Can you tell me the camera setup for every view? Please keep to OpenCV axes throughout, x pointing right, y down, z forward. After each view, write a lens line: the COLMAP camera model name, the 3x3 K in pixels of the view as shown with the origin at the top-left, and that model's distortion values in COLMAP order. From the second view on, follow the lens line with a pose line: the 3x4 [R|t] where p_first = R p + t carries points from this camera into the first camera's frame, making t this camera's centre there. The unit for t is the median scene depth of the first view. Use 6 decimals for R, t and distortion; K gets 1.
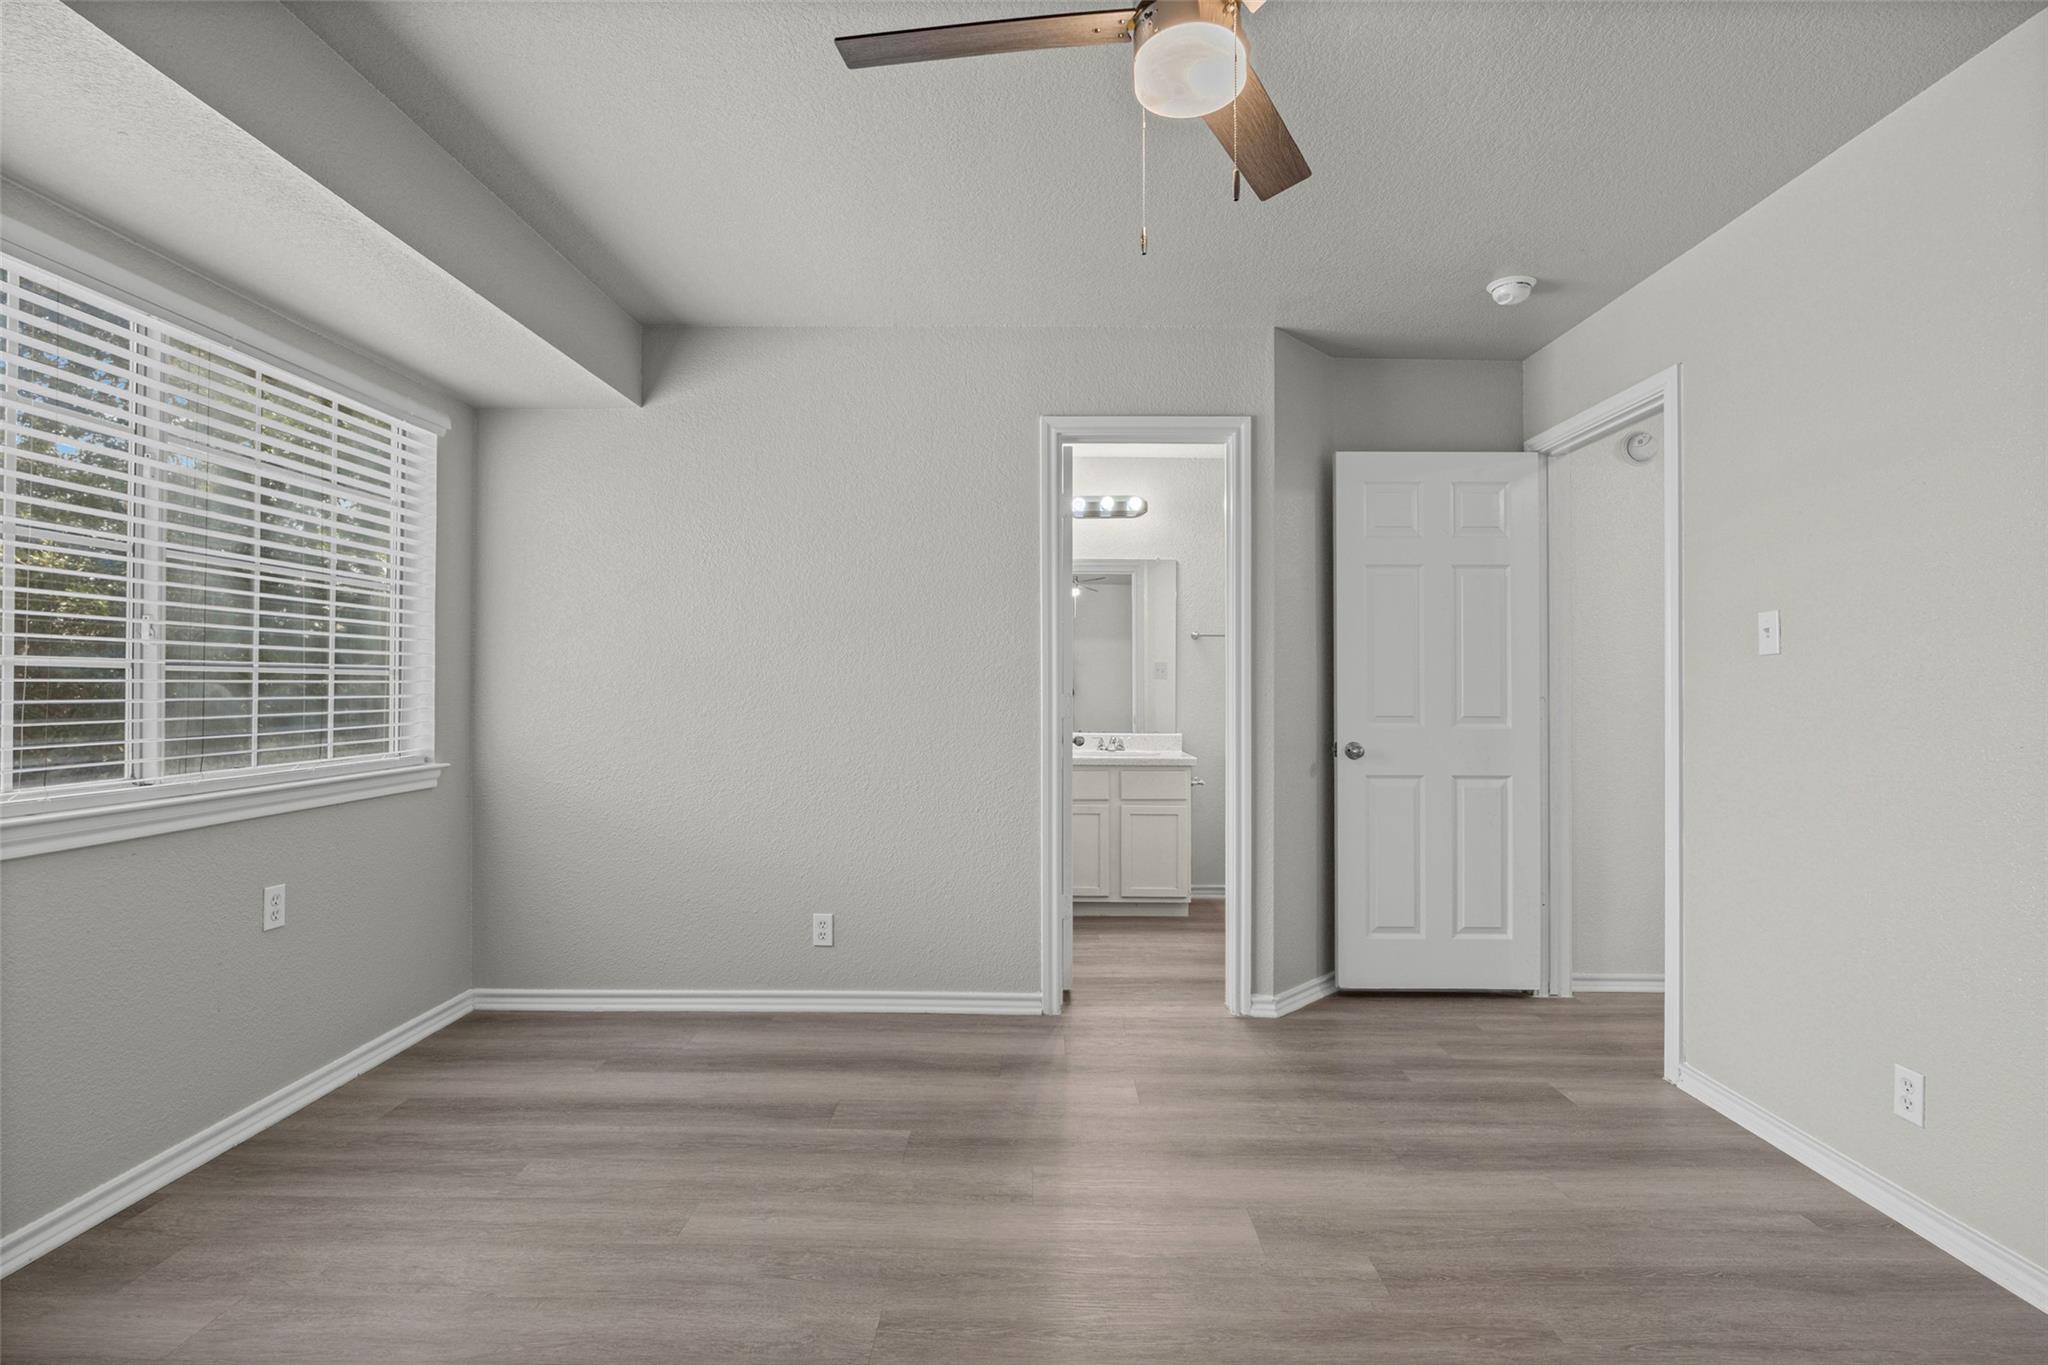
lens RADIAL K [[948.5, 0, 1025.7], [0, 948.5, 685.3], [0, 0, 1]] dist [-0.018426, 0.002683]
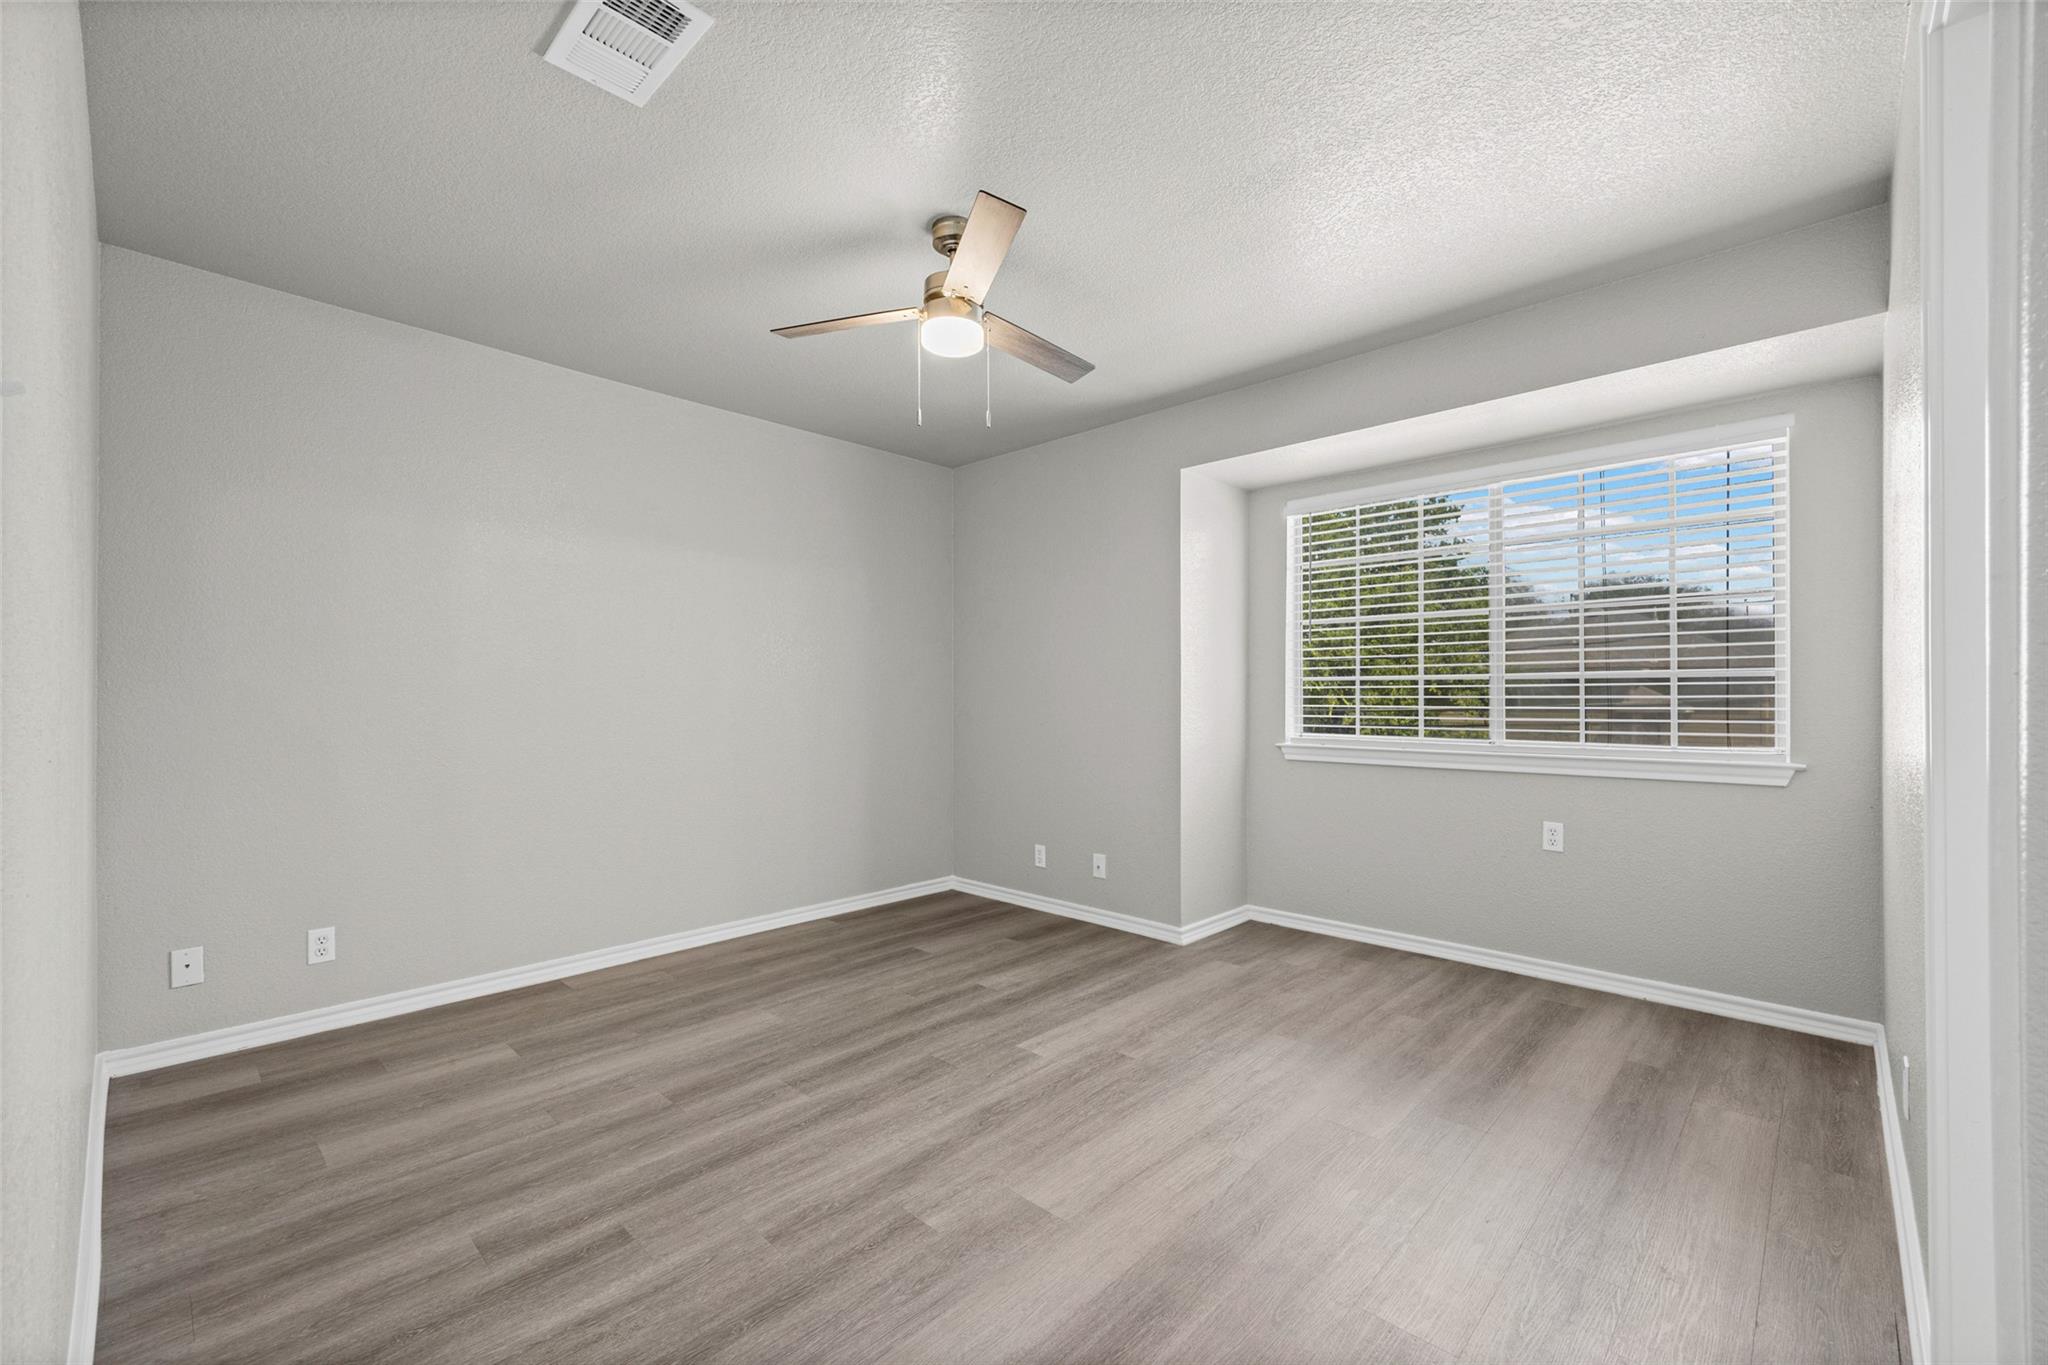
lens RADIAL K [[842.6, 0, 1027.9], [0, 842.6, 691.2], [0, 0, 1]] dist [0.000512, 0.000069]
pose [[-0.676562, -0.007887, -0.736343, 0.791245], [0.000285, 0.999940, -0.010972, 0.022036], [0.736385, -0.007633, -0.676519, 1.370959]]
